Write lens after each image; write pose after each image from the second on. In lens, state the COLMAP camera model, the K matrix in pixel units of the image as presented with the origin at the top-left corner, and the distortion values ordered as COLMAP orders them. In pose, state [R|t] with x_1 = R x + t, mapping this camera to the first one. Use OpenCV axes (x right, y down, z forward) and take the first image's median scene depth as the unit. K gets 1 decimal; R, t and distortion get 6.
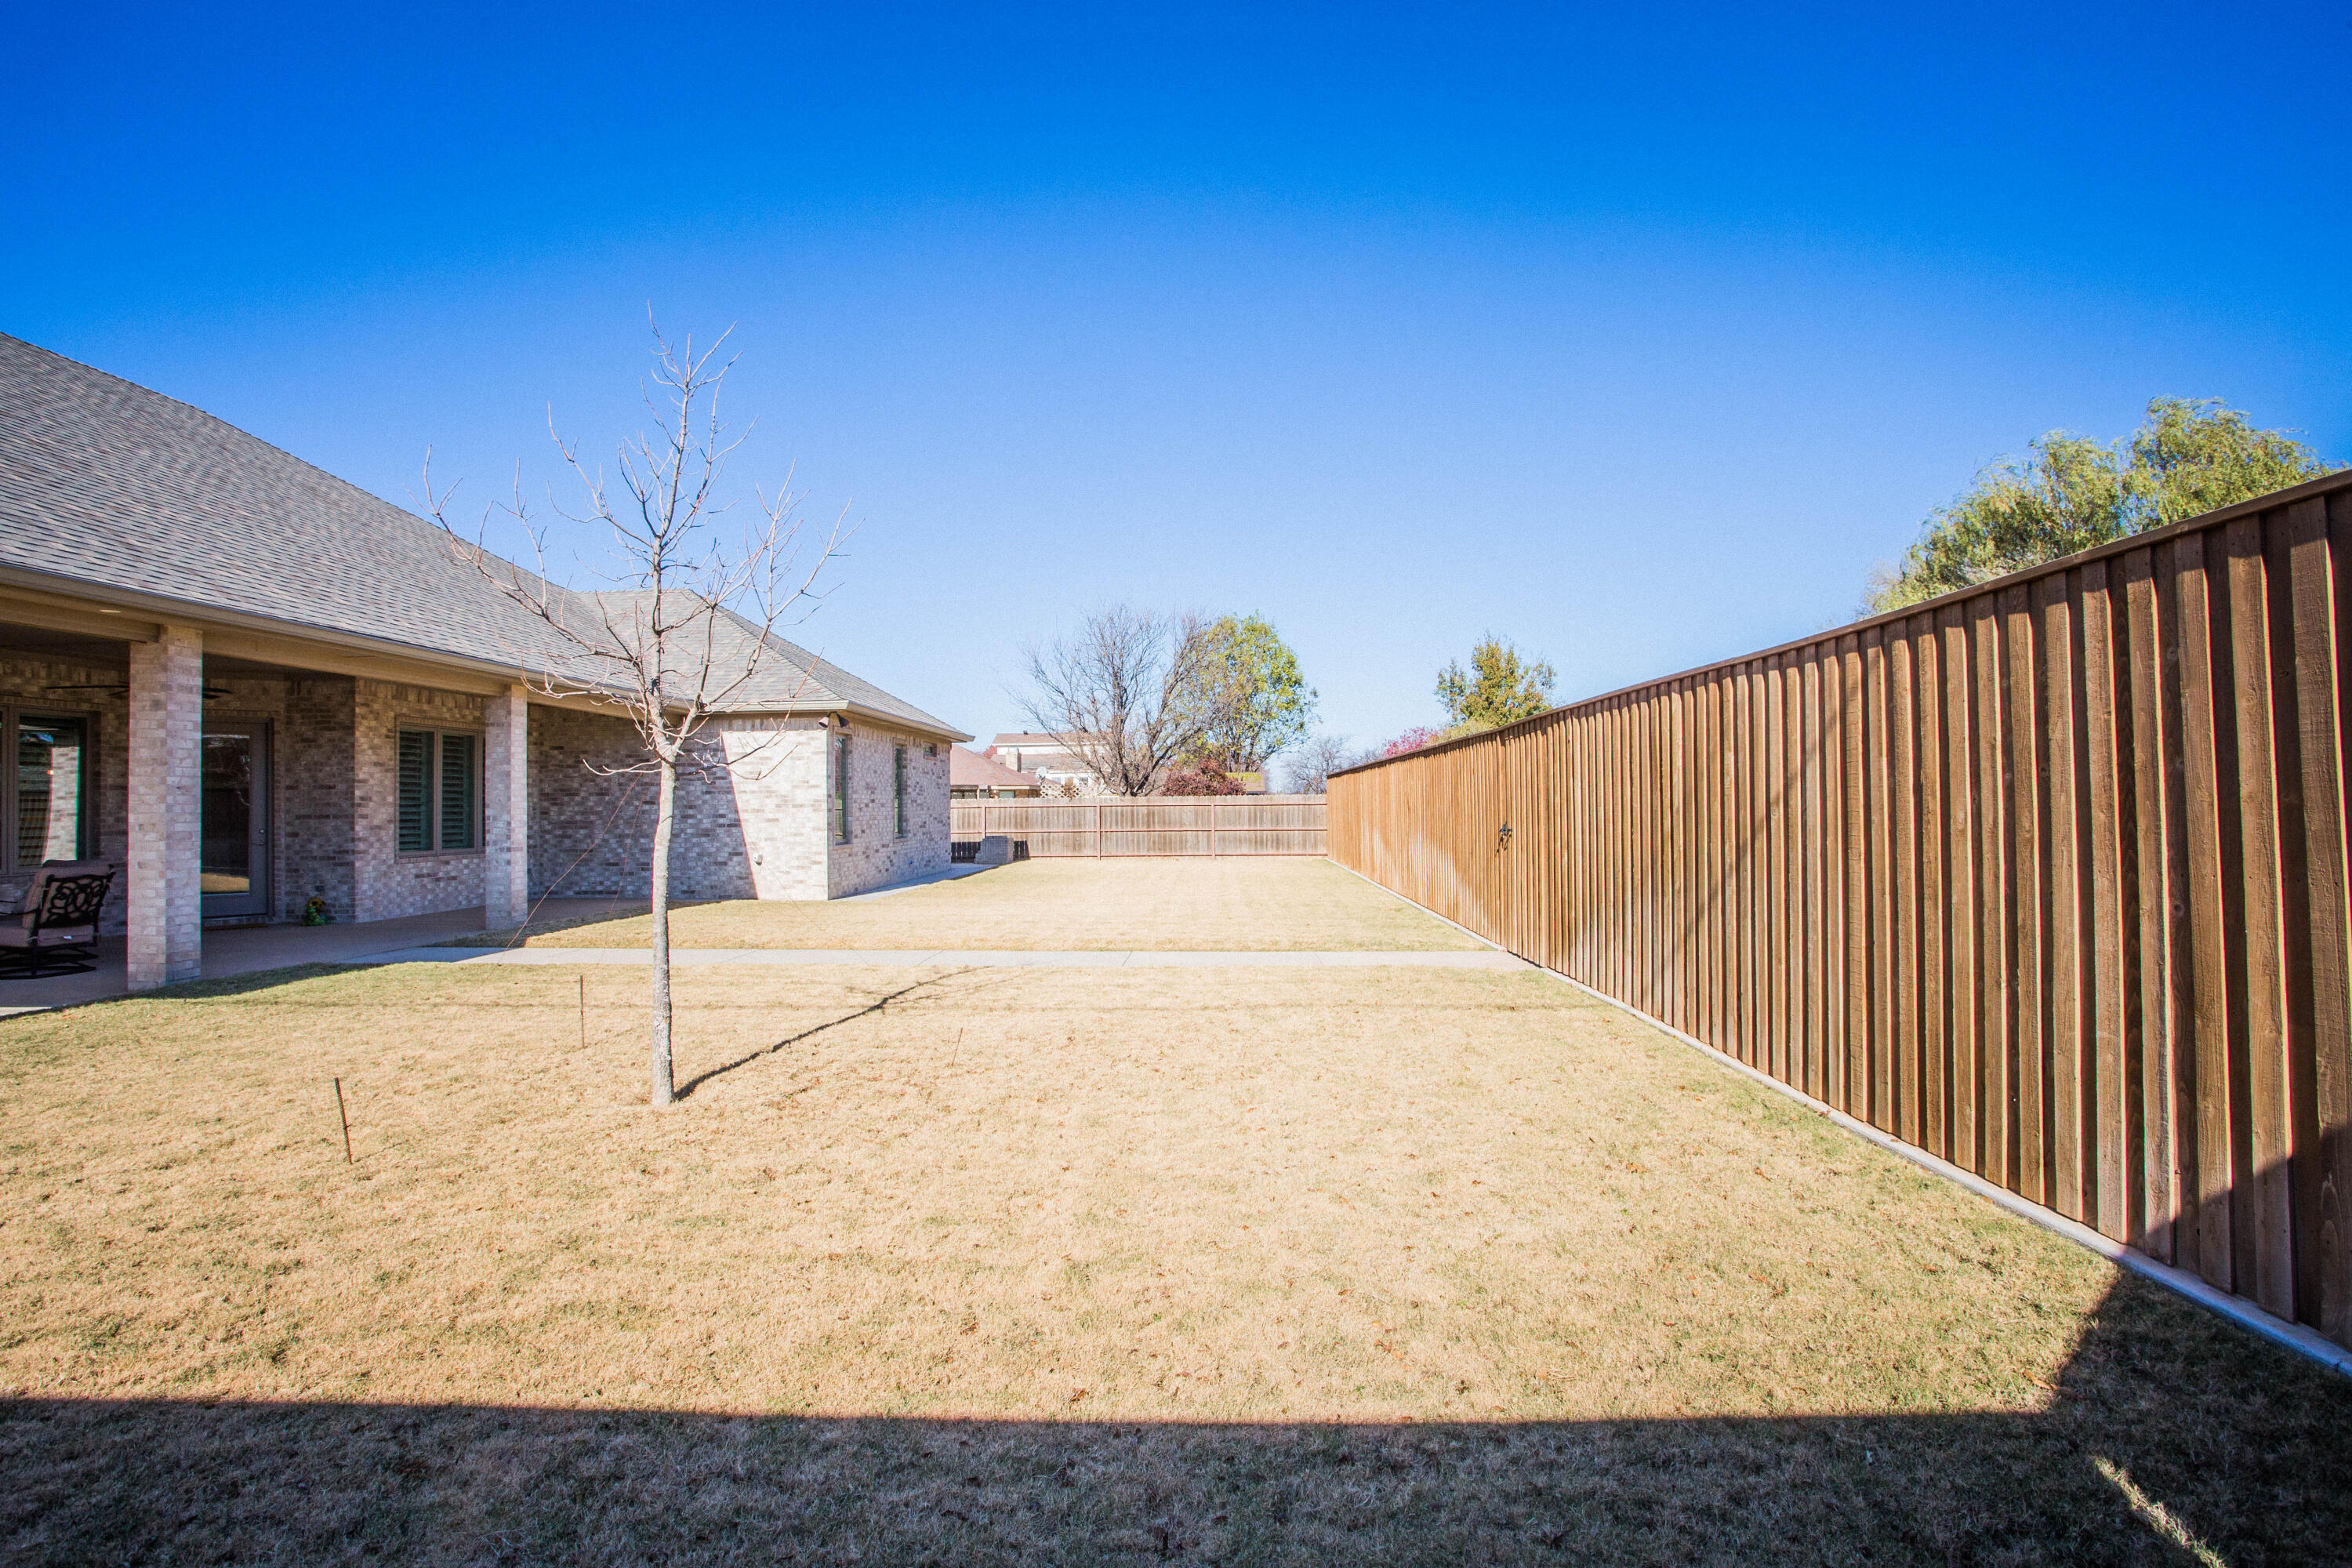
lens RADIAL K [[1204.3, 0, 1176.0], [0, 1204.3, 784.0], [0, 0, 1]] dist [-0.096956, 0.042054]
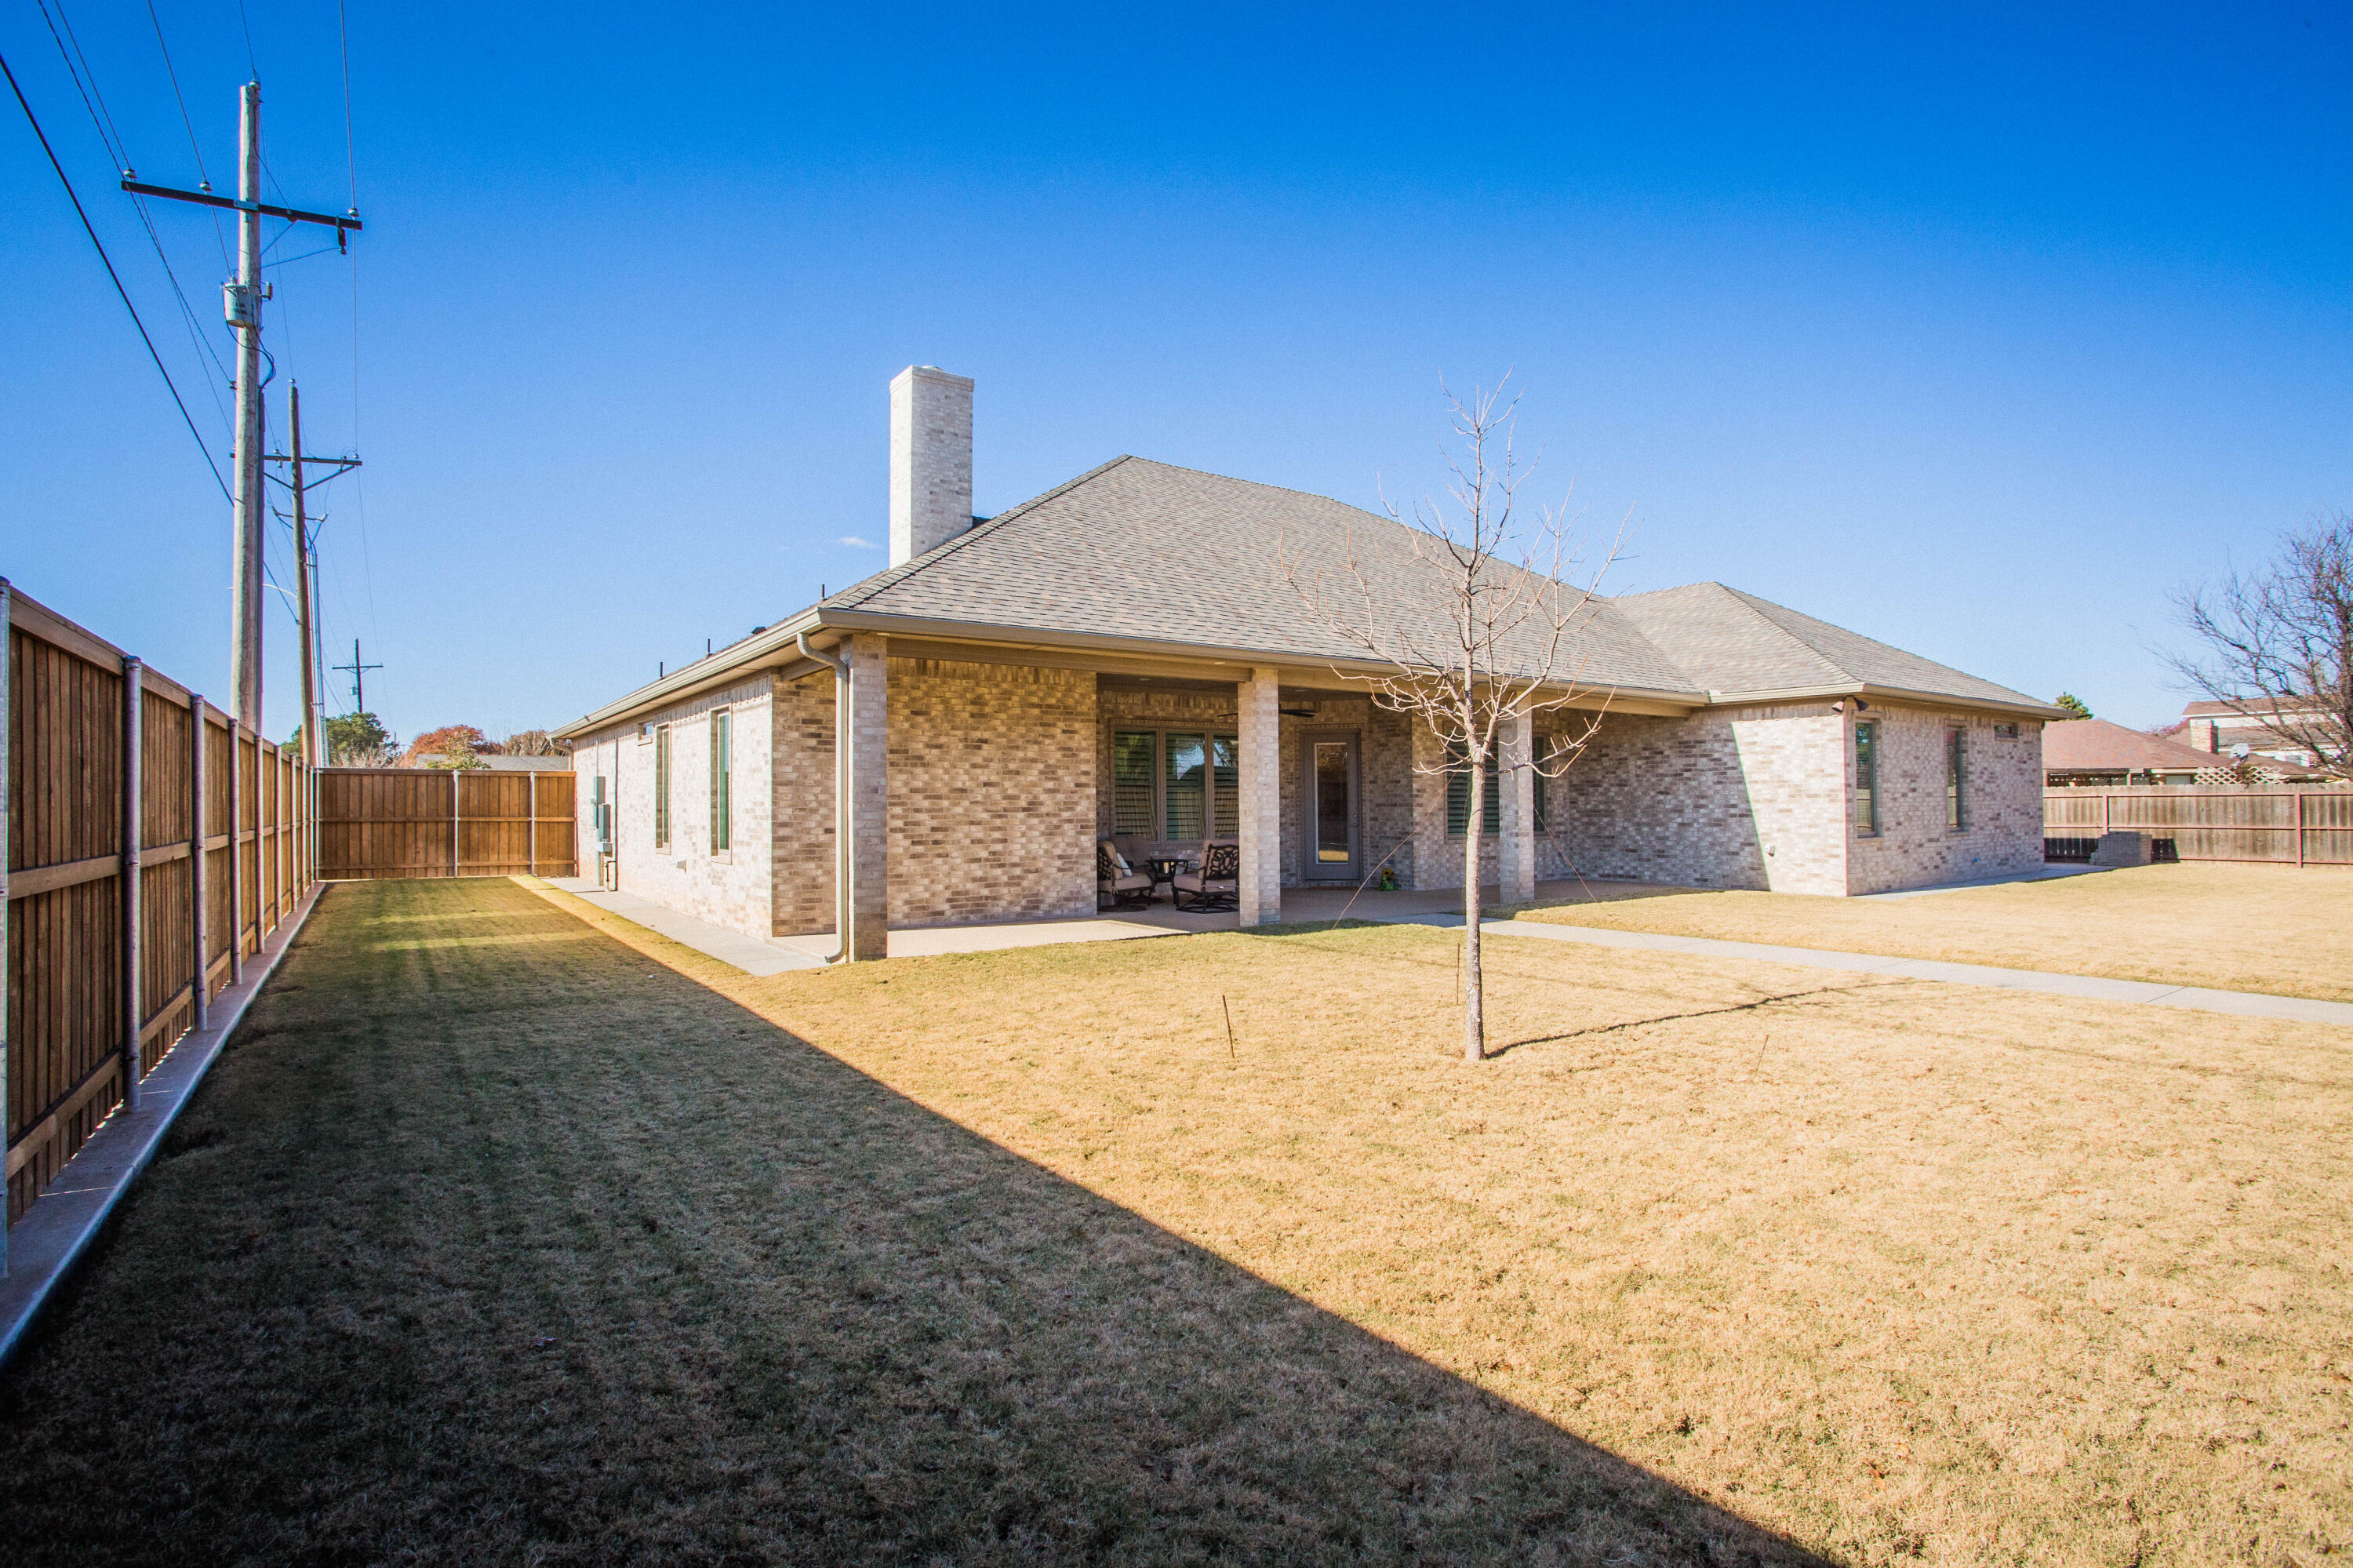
lens RADIAL K [[1204.9, 0, 1176.5], [0, 1204.9, 784.0], [0, 0, 1]] dist [-0.096956, 0.042054]
pose [[0.574499, -0.005469, -0.818487, 0.211866], [0.015587, 0.999869, 0.004259, -0.004148], [0.818357, -0.015205, 0.574509, 0.057188]]
